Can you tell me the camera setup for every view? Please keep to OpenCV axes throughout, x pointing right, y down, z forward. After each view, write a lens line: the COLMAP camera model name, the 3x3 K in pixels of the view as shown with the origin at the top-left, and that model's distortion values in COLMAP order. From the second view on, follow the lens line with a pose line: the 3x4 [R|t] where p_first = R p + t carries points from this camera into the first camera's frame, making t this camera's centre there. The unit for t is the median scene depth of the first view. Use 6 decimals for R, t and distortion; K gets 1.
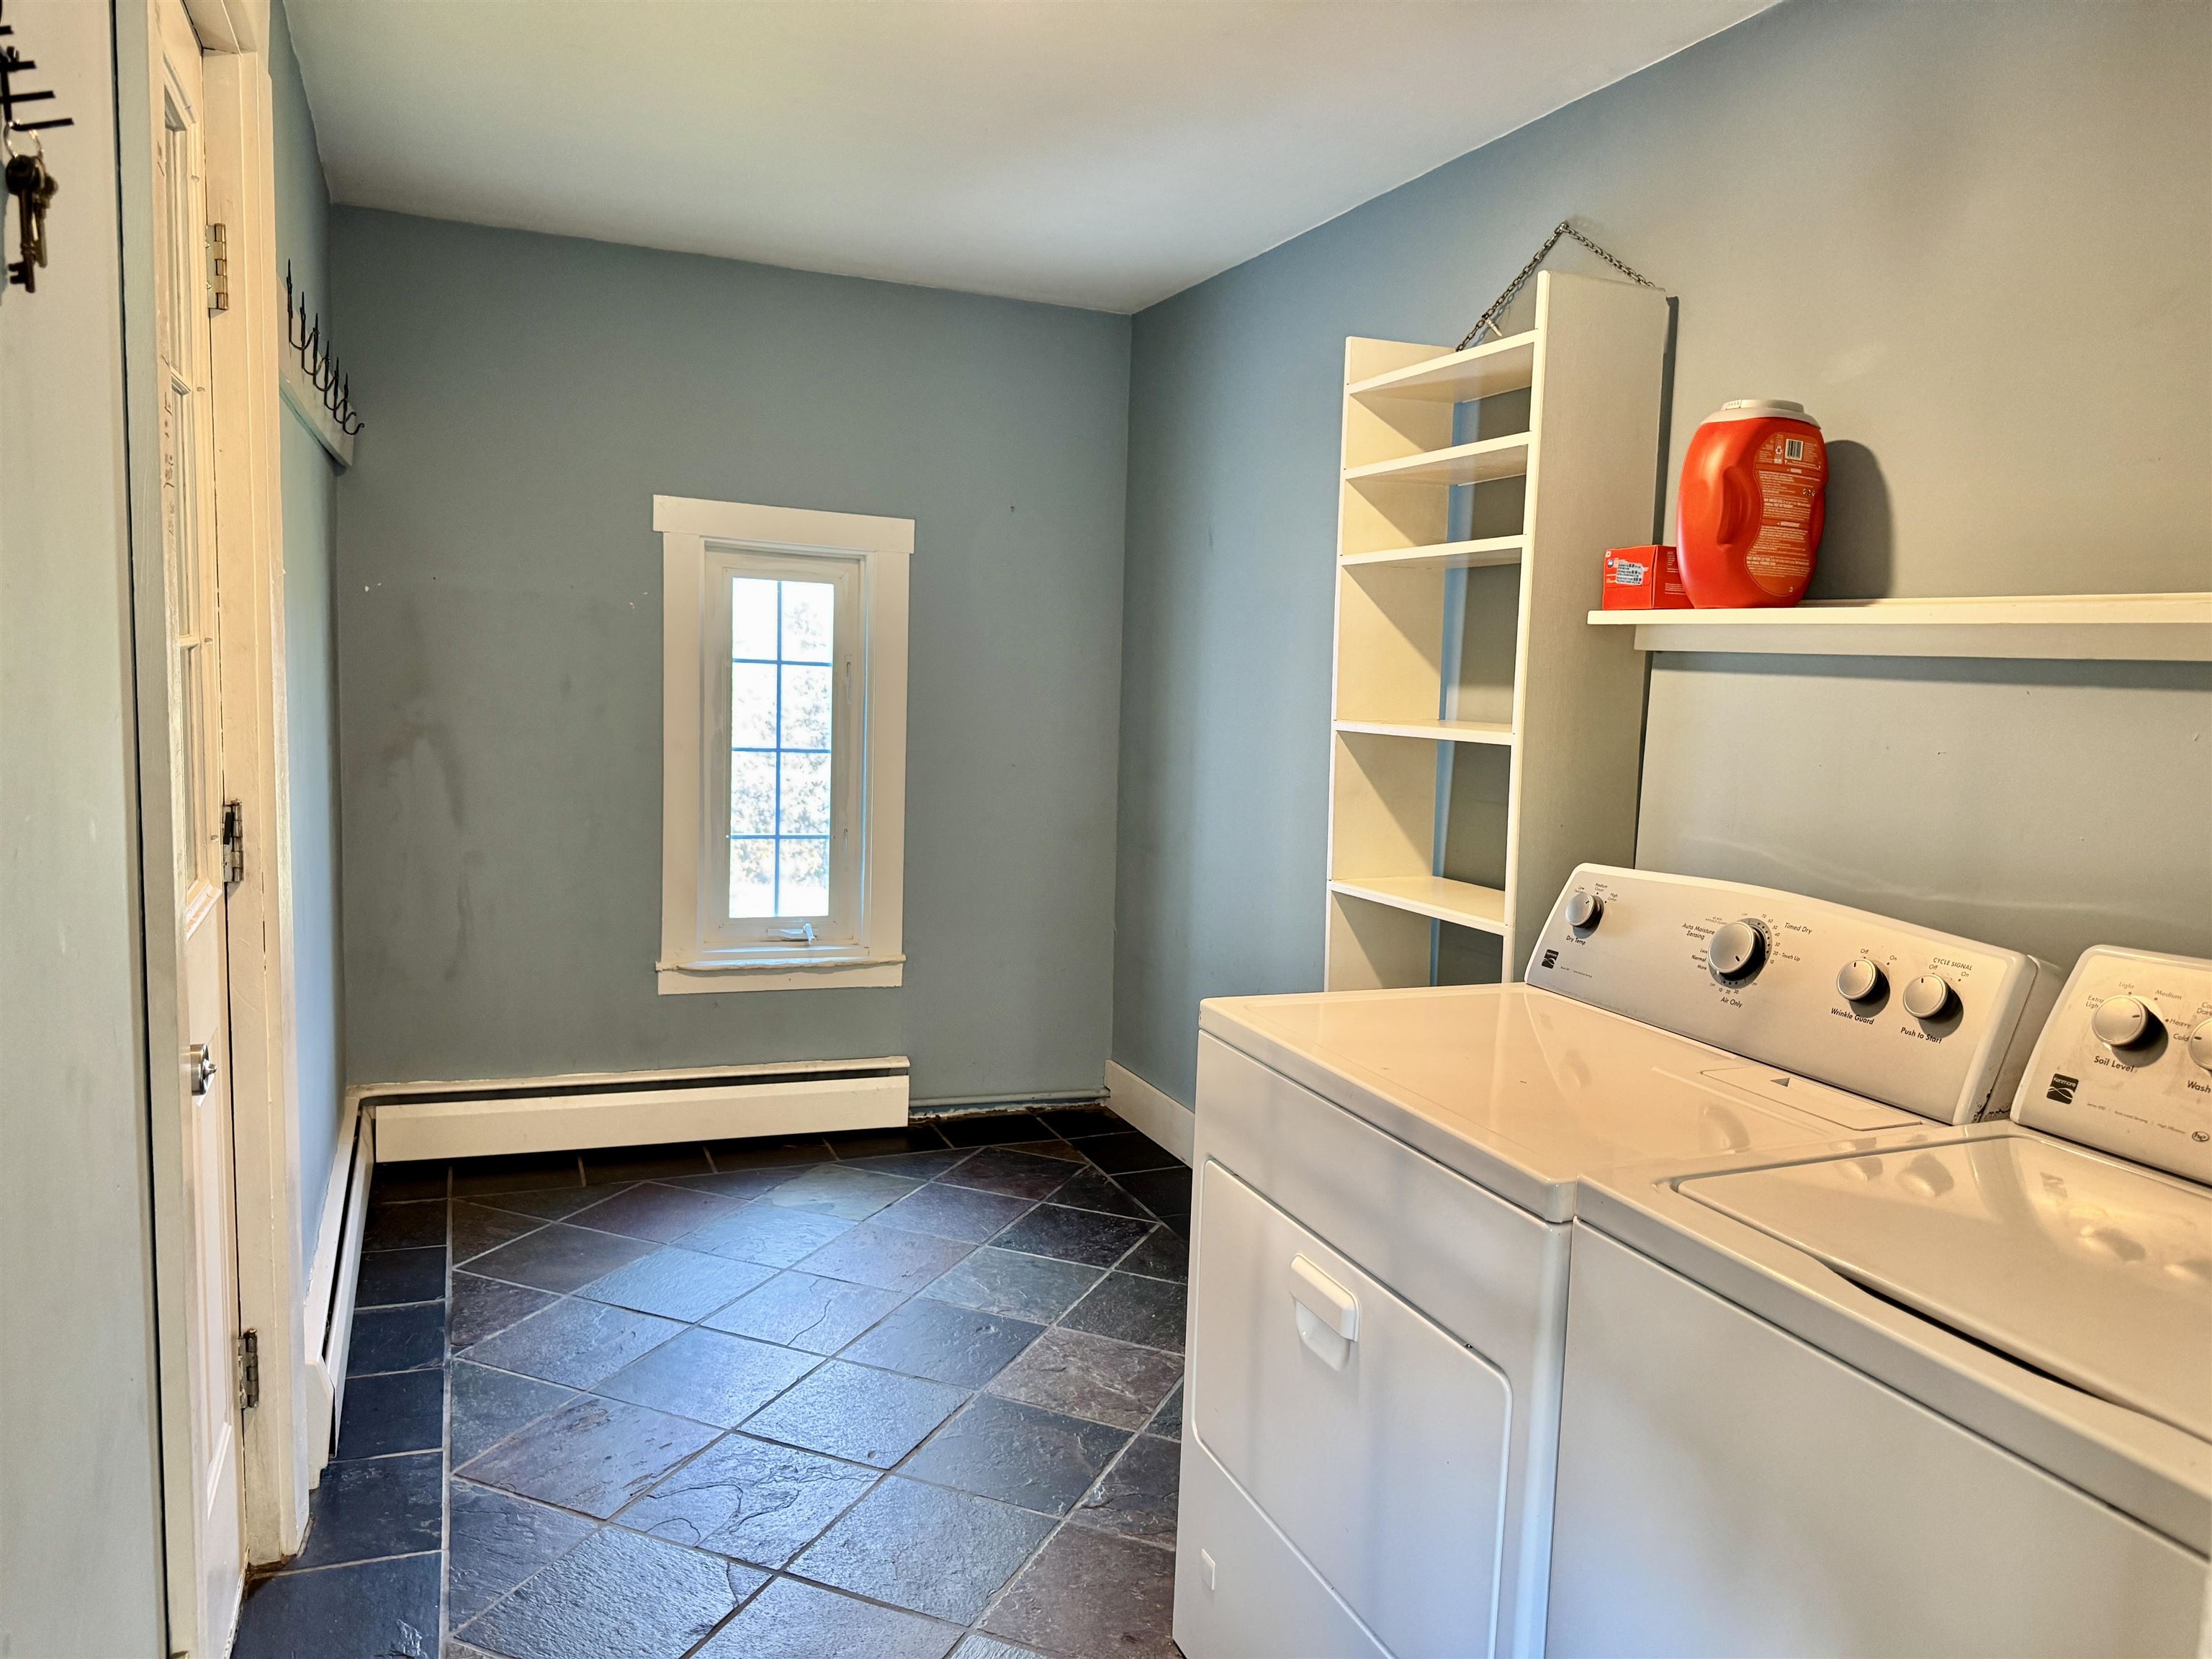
lens RADIAL K [[1569.2, 0, 1107.7], [0, 1569.2, 810.2], [0, 0, 1]] dist [0.047027, -0.057152]
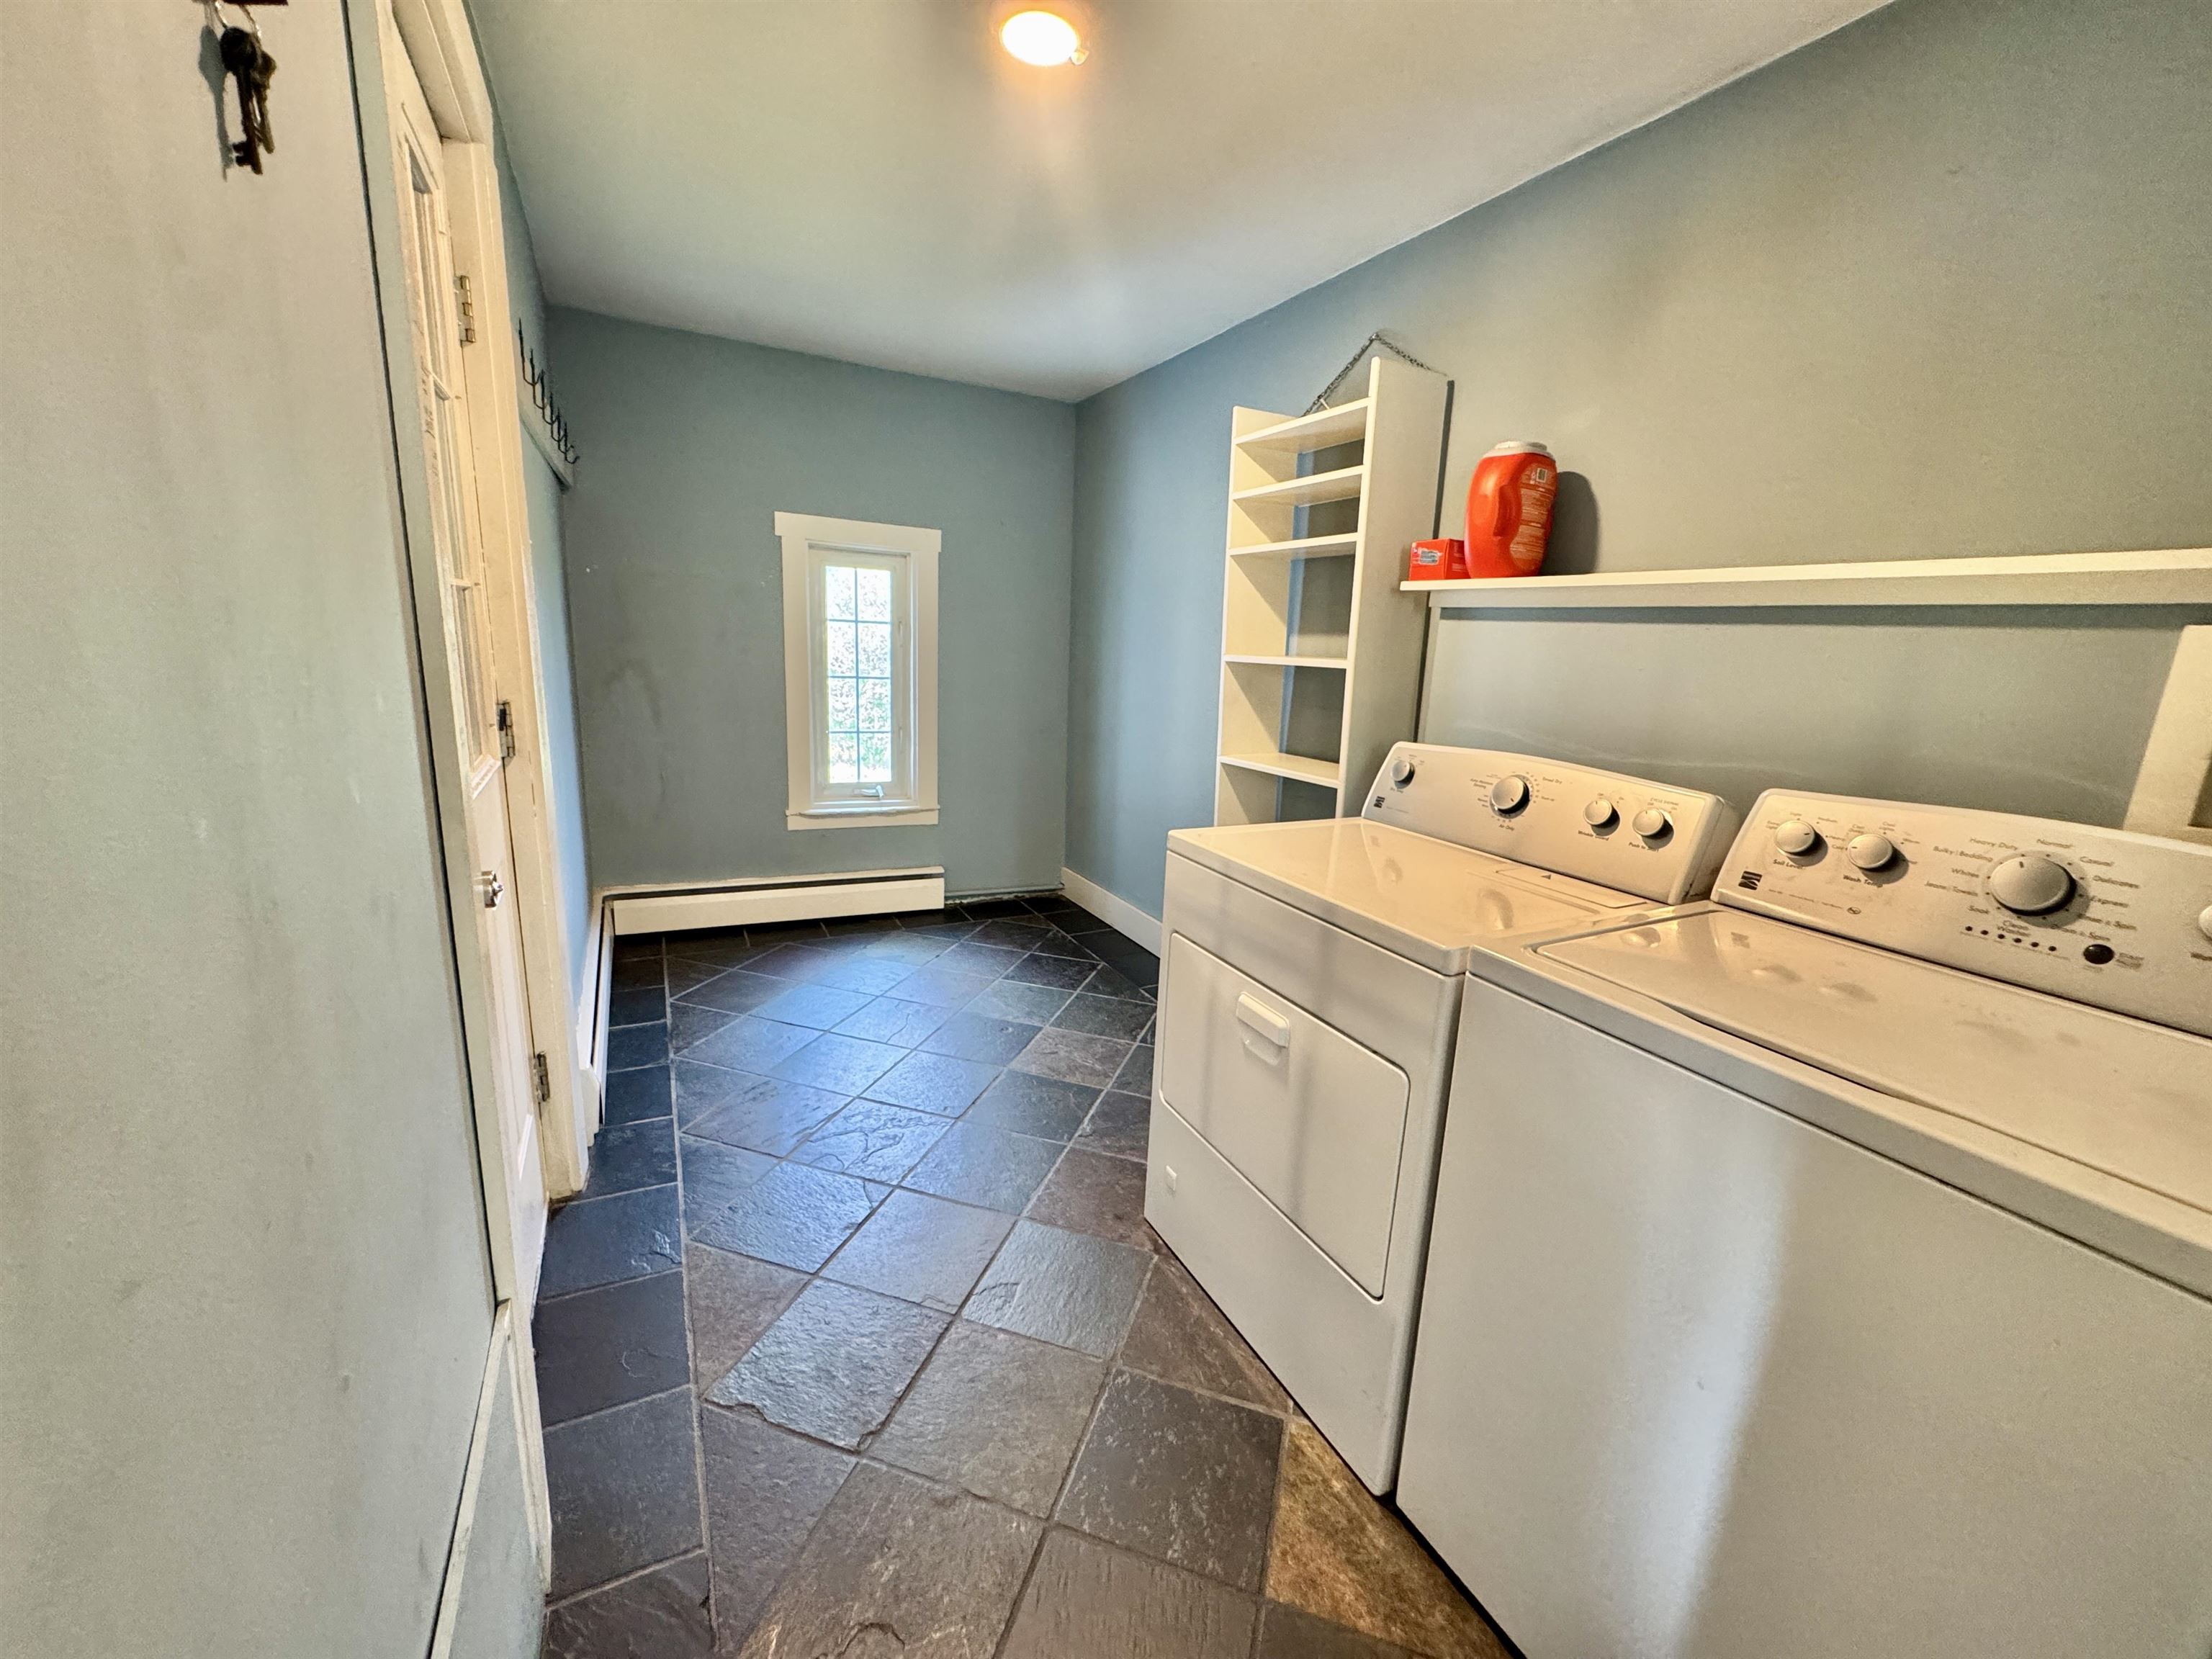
lens RADIAL K [[885.3, 0, 1104.1], [0, 885.3, 815.3], [0, 0, 1]] dist [-0.002528, 0.000678]
pose [[0.996324, -0.009584, 0.085123, -0.069197], [0.000693, 0.994591, 0.103865, 0.013777], [-0.085658, -0.103425, 0.990942, 0.128940]]
